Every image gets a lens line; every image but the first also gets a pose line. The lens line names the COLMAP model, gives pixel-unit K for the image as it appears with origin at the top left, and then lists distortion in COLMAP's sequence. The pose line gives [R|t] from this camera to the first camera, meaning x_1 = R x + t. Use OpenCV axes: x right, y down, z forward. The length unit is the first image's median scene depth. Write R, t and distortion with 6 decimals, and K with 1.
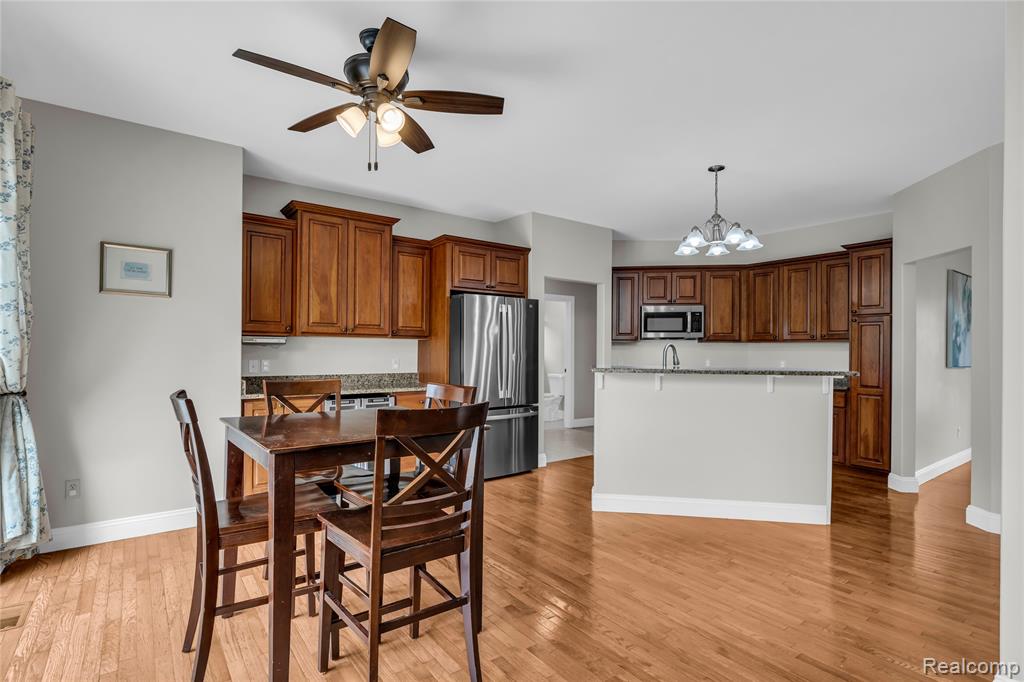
lens RADIAL K [[508.0, 0, 504.7], [0, 508.0, 345.1], [0, 0, 1]] dist [-0.000842, -0.000093]
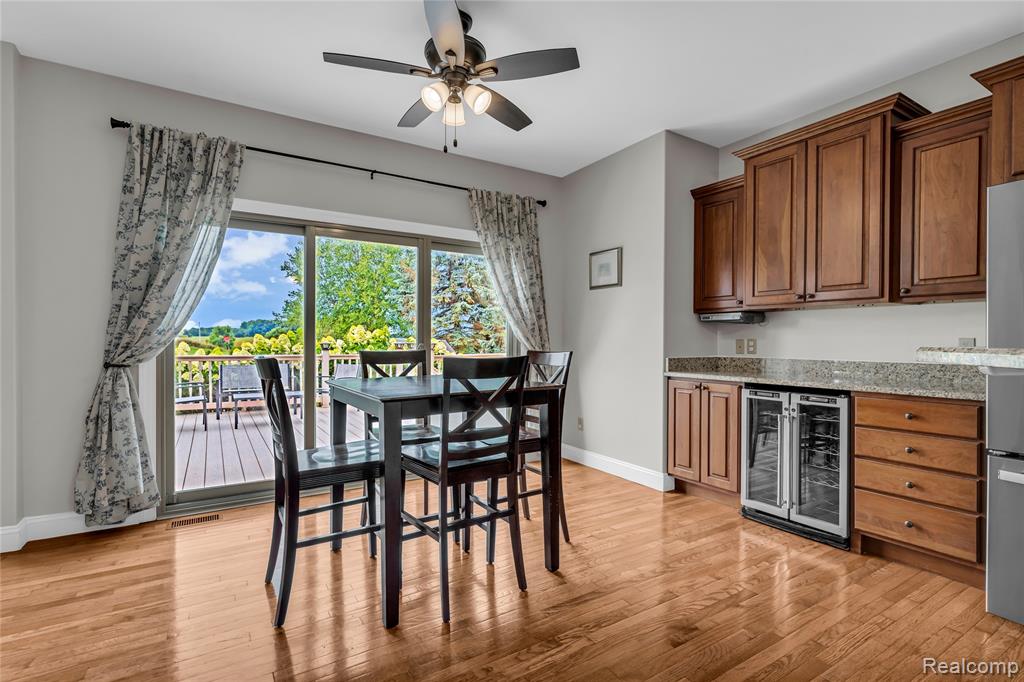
lens RADIAL K [[465.5, 0, 509.2], [0, 465.5, 347.5], [0, 0, 1]] dist [0.001052, -0.000150]
pose [[-0.078517, 0.006236, -0.996893, 0.339297], [0.006027, 0.999965, 0.005780, 0.032372], [0.996895, -0.005554, -0.078551, 0.592860]]
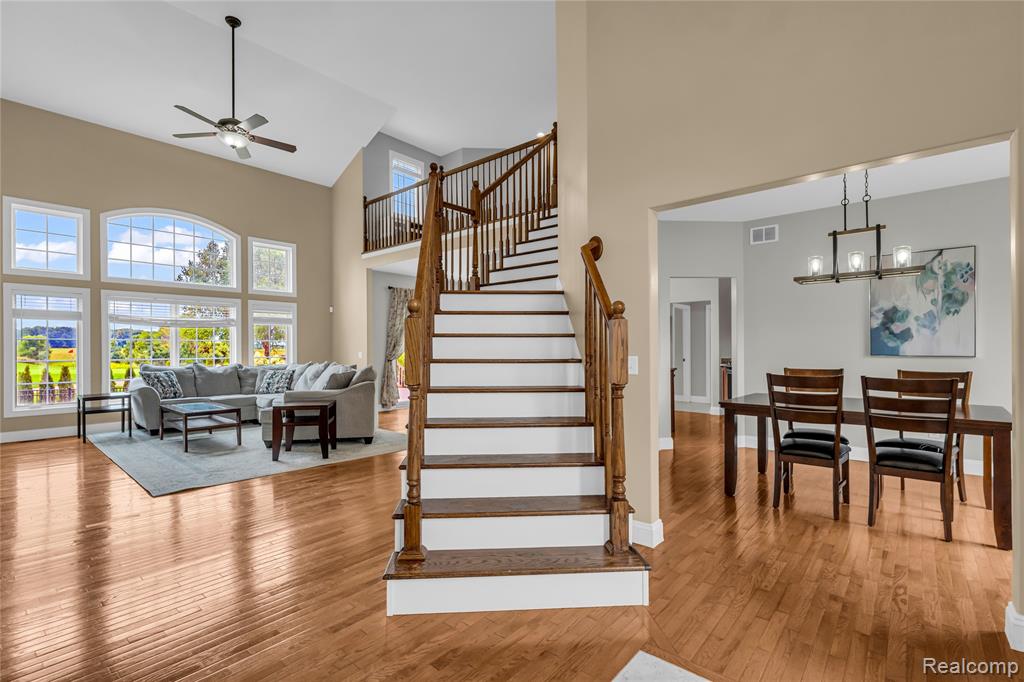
lens RADIAL K [[465.5, 0, 509.2], [0, 465.5, 347.5], [0, 0, 1]] dist [0.001052, -0.000150]
pose [[0.226855, -0.009882, -0.973878, 1.799349], [0.014771, 0.999868, -0.006706, 0.021017], [0.973817, -0.012864, 0.226971, 0.095383]]
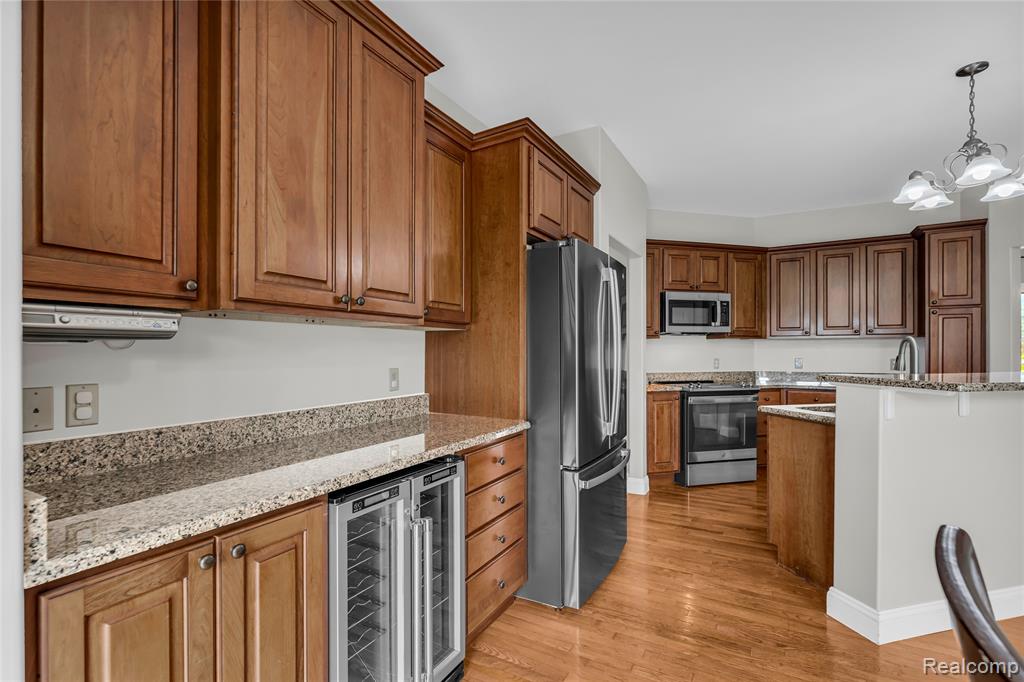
lens RADIAL K [[477.9, 0, 507.8], [0, 477.9, 346.2], [0, 0, 1]] dist [-0.009350, -0.000460]
pose [[0.912694, -0.004936, 0.408614, -0.321214], [0.003671, 0.999986, 0.003882, 0.003617], [-0.408627, -0.002043, 0.912699, 0.571940]]
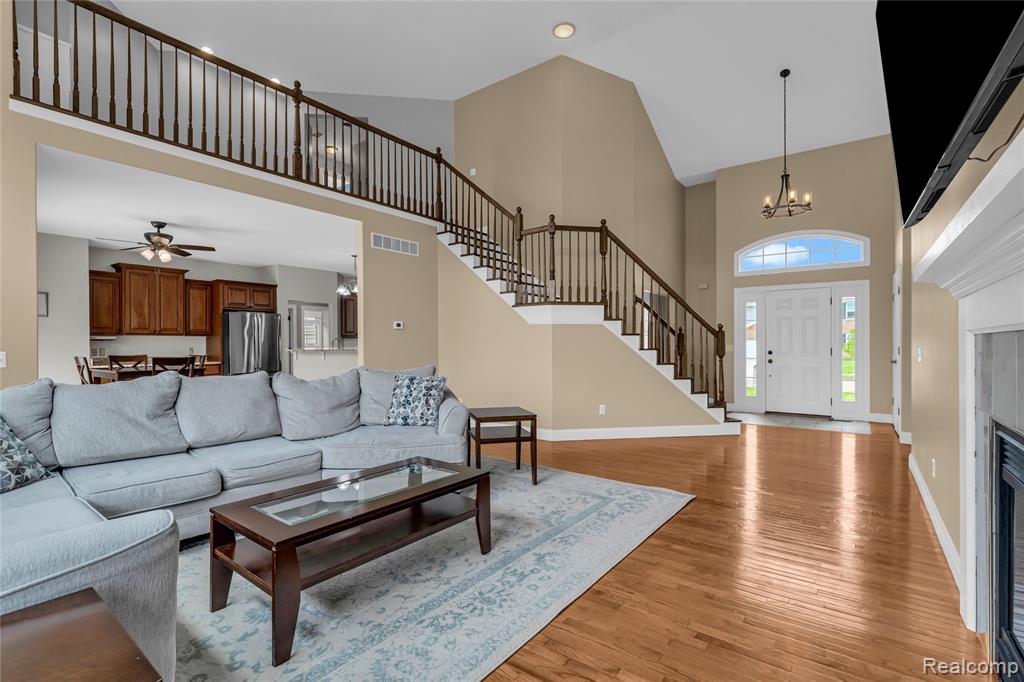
lens RADIAL K [[477.9, 0, 507.8], [0, 477.9, 346.2], [0, 0, 1]] dist [-0.009350, -0.000460]
pose [[0.957990, -0.009506, 0.286643, 0.387278], [0.005667, 0.999883, 0.014219, 0.004972], [-0.286744, -0.011997, 0.957932, -0.939184]]
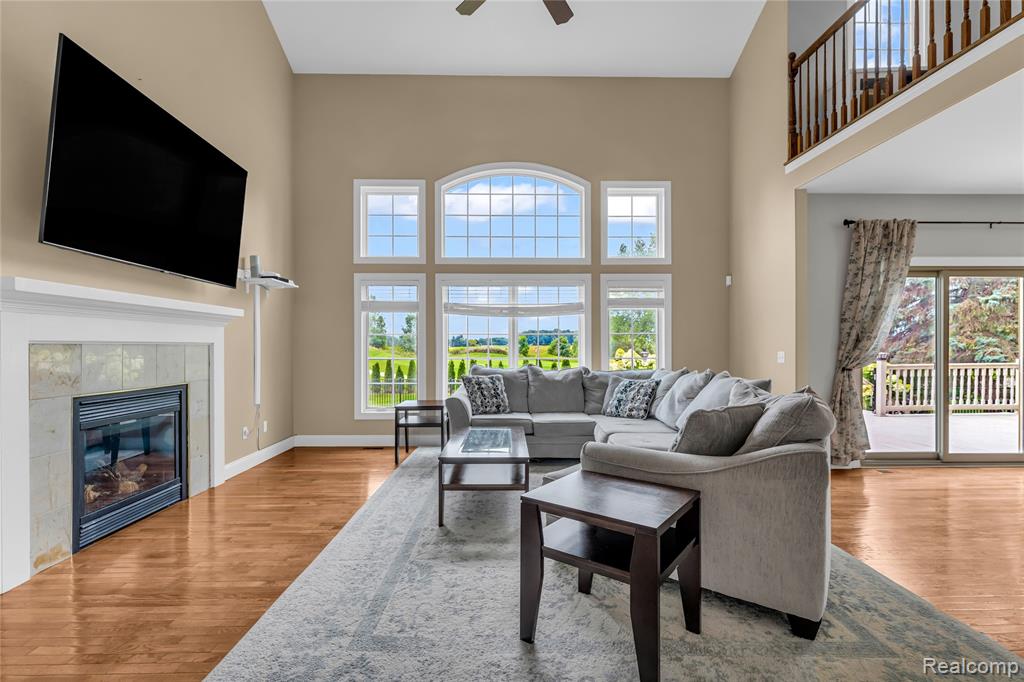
lens RADIAL K [[465.5, 0, 509.2], [0, 465.5, 347.5], [0, 0, 1]] dist [0.001052, -0.000150]
pose [[-0.575741, -0.003632, -0.817624, 0.984801], [0.005390, 0.999952, -0.008238, 0.014194], [0.817614, -0.009150, -0.575693, 0.034482]]
